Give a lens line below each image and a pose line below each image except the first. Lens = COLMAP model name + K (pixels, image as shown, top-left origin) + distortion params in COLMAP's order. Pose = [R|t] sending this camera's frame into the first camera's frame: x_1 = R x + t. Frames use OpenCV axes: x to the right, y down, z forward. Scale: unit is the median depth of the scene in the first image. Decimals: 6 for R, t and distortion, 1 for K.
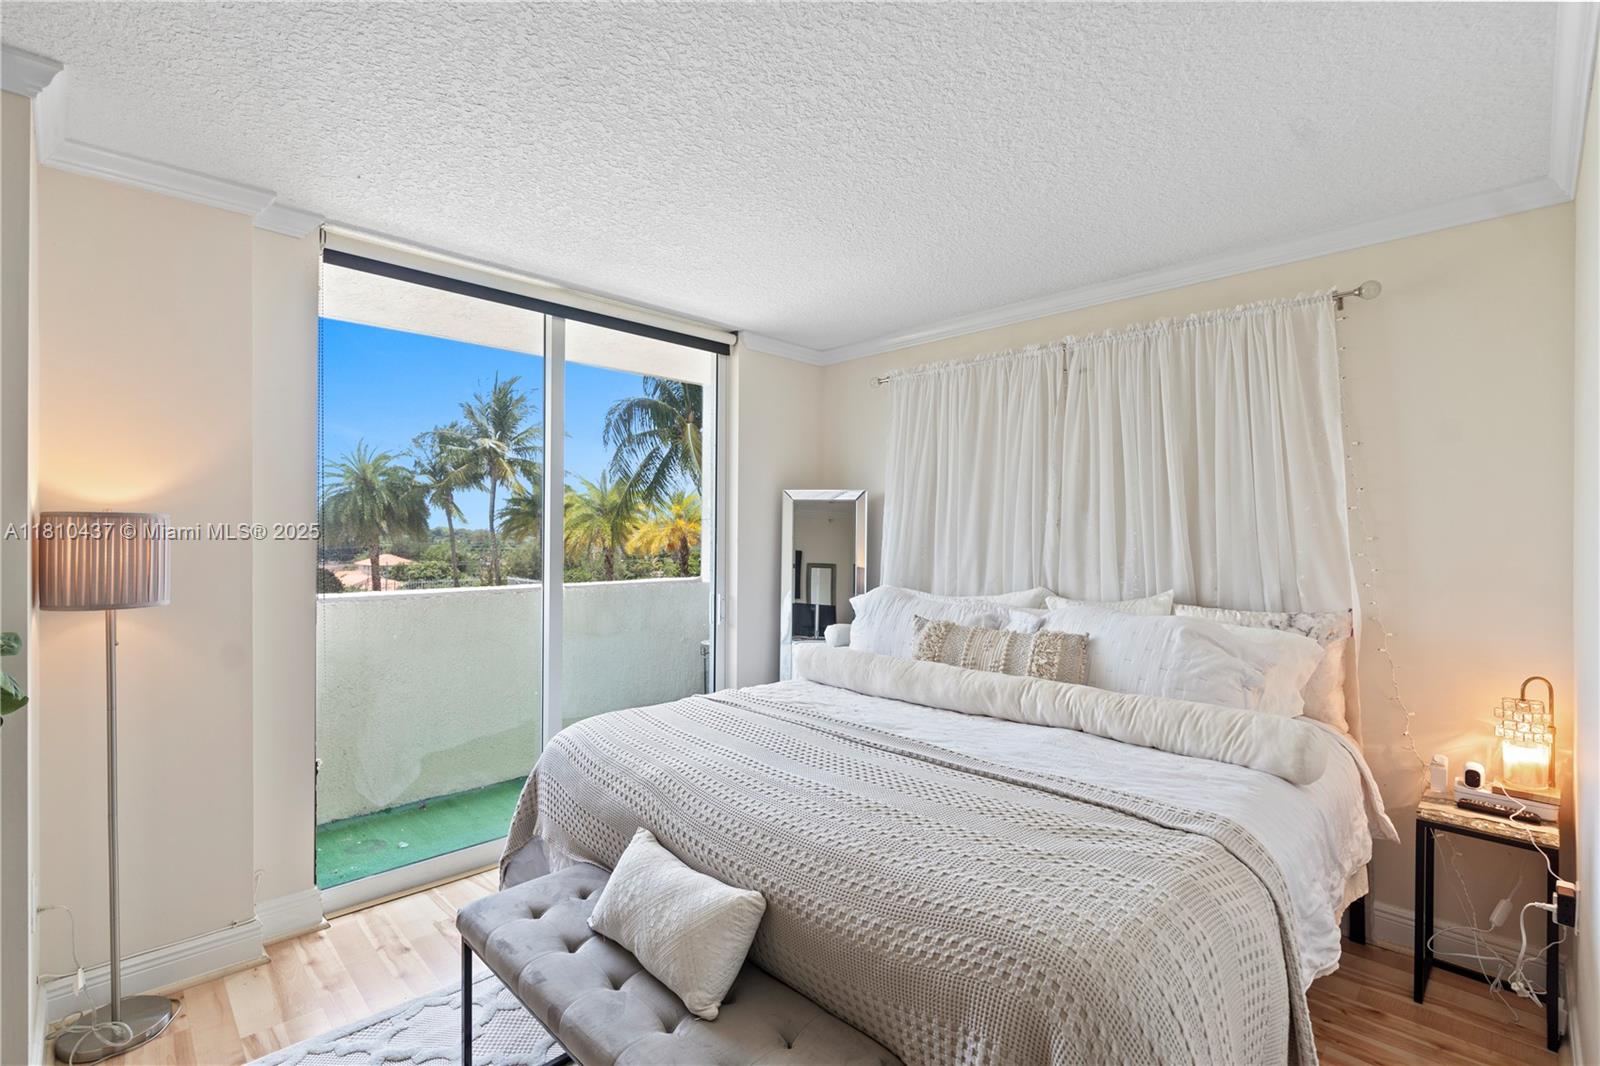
lens RADIAL K [[724.4, 0, 798.7], [0, 724.4, 530.7], [0, 0, 1]] dist [0.001448, 0.000533]
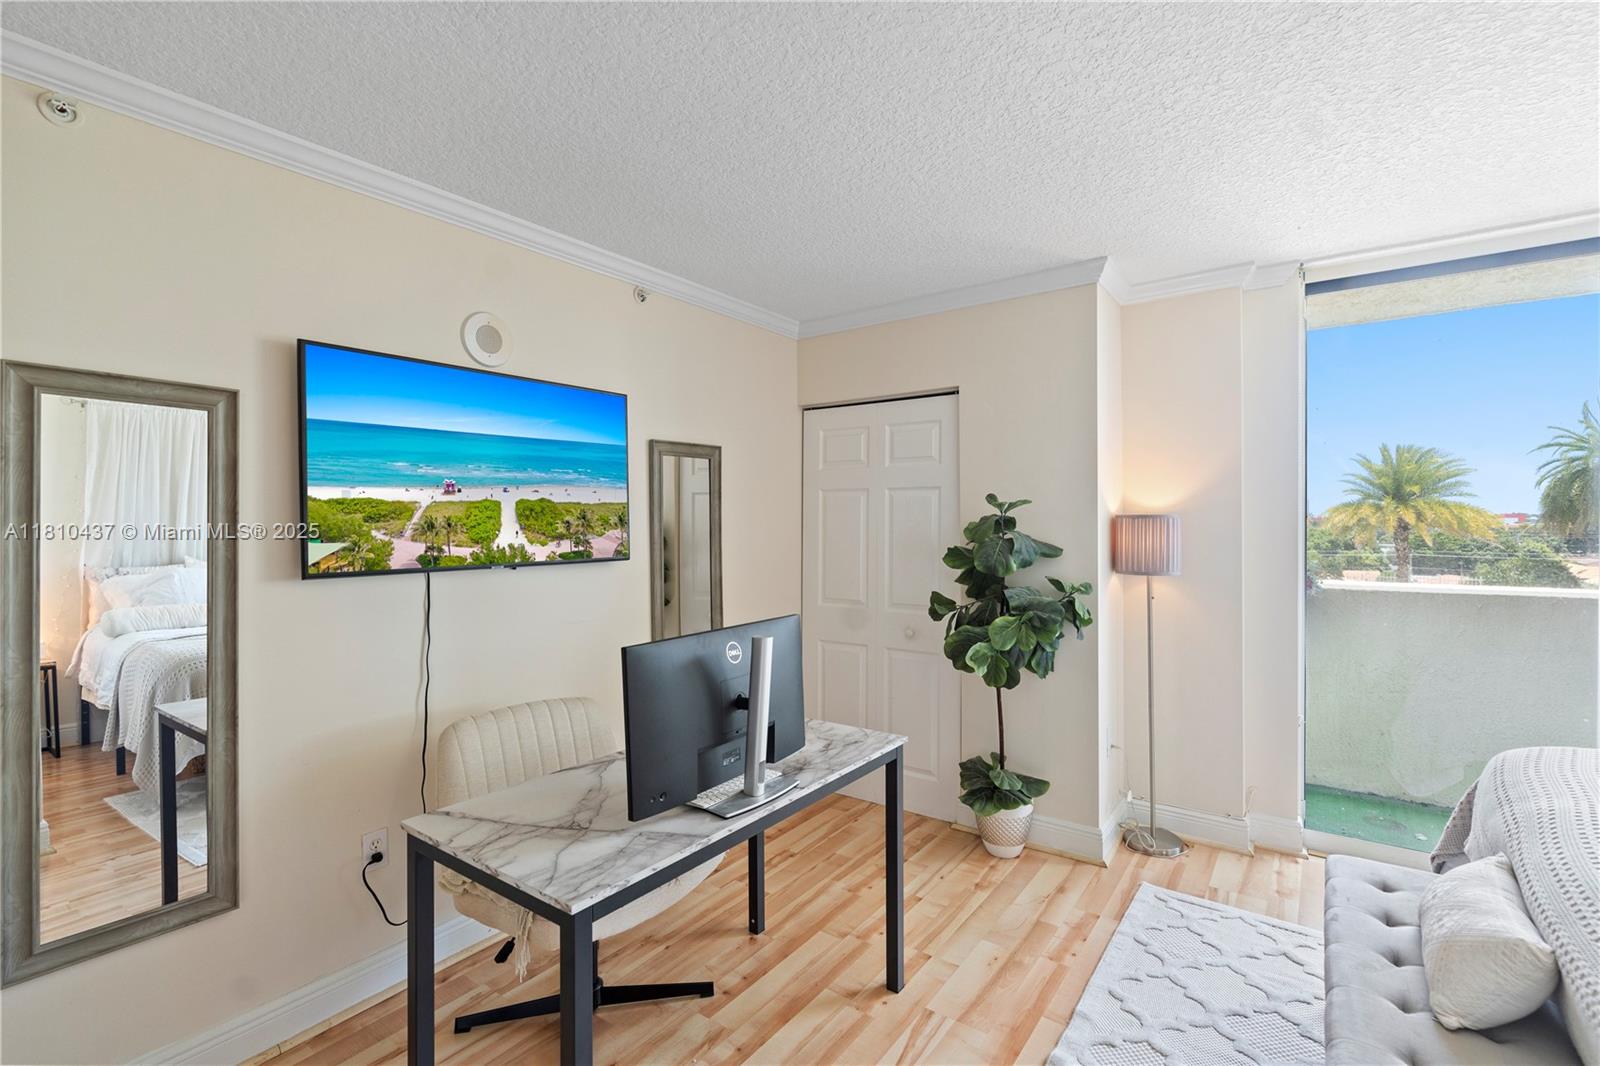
lens RADIAL K [[737.0, 0, 796.4], [0, 737.0, 524.2], [0, 0, 1]] dist [-0.003615, 0.000563]
pose [[0.168297, -0.000006, -0.985736, 0.319197], [0.010598, 0.999942, 0.001804, -0.009279], [0.985679, -0.010751, 0.168288, -0.015092]]
